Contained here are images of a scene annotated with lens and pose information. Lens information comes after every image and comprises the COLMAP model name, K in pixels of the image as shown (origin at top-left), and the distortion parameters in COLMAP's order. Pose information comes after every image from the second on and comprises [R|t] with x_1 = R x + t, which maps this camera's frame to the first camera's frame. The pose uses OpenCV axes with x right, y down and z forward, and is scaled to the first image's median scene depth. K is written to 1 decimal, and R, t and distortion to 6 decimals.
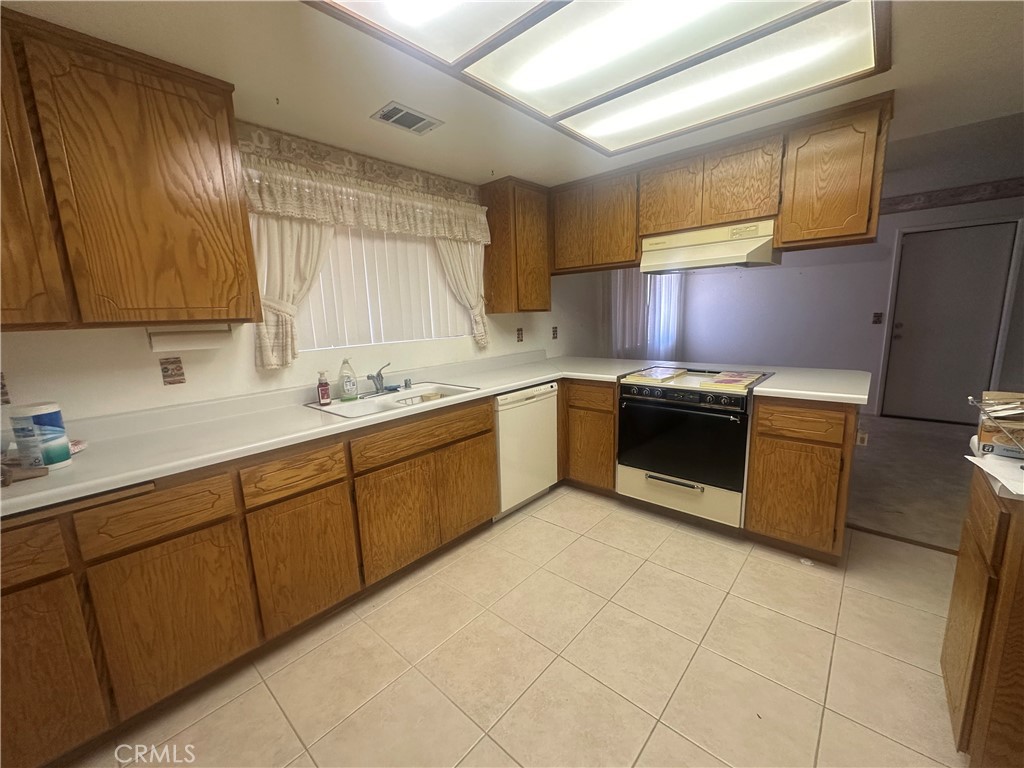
lens RADIAL K [[408.4, 0, 513.2], [0, 408.4, 381.0], [0, 0, 1]] dist [-0.003260, -0.000202]
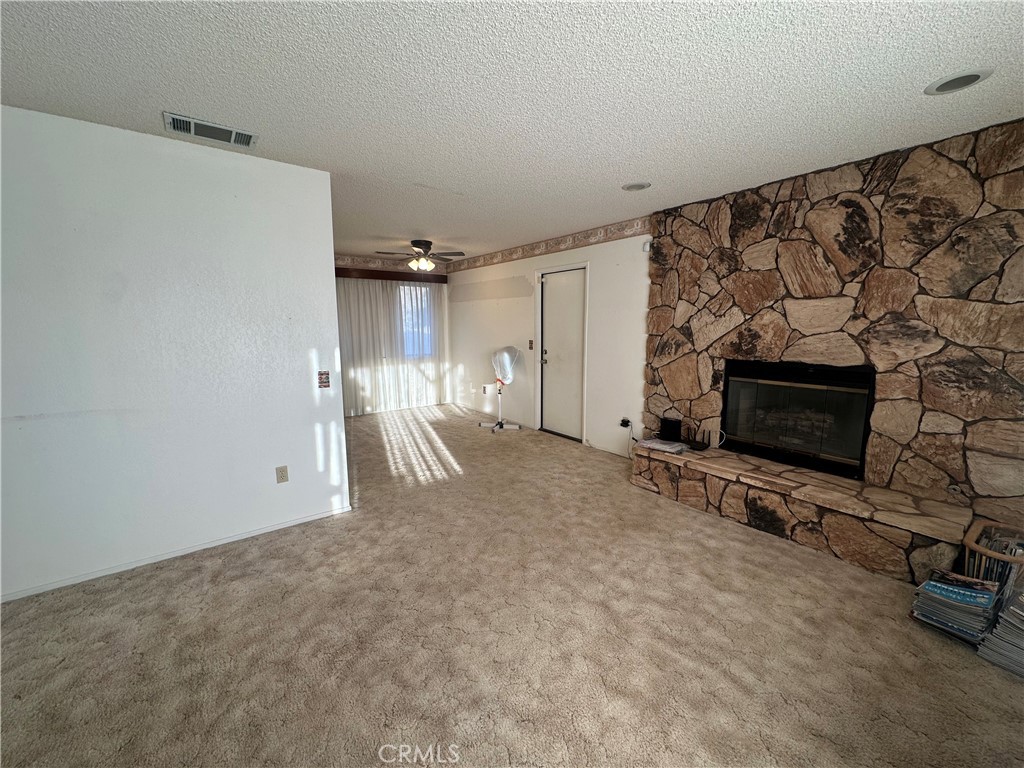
lens RADIAL K [[408.4, 0, 511.2], [0, 408.4, 382.8], [0, 0, 1]] dist [-0.003260, -0.000202]
pose [[0.982083, 0.052926, -0.180864, 3.052860], [-0.058047, 0.998046, -0.023136, -0.044523], [0.179286, 0.033220, 0.983236, -0.456594]]
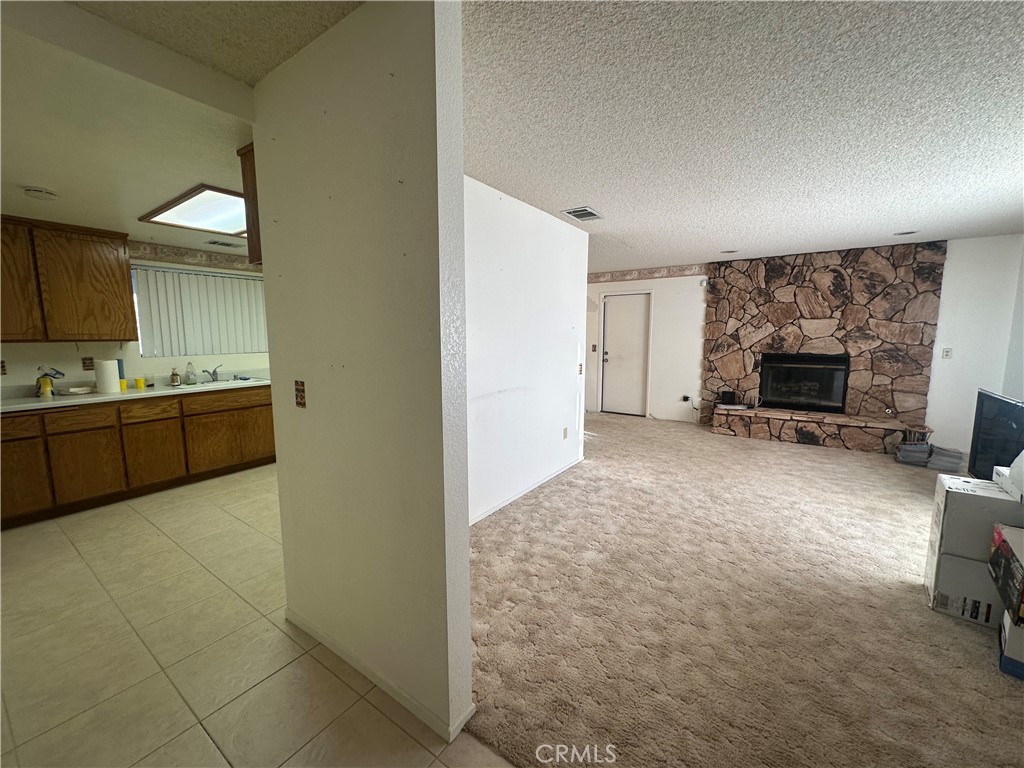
lens RADIAL K [[408.4, 0, 514.1], [0, 408.4, 382.9], [0, 0, 1]] dist [-0.003260, -0.000202]
pose [[0.991689, 0.012528, 0.128048, 1.135511], [-0.005458, 0.998448, -0.055417, 0.190948], [-0.128544, 0.054257, 0.990218, -1.433848]]
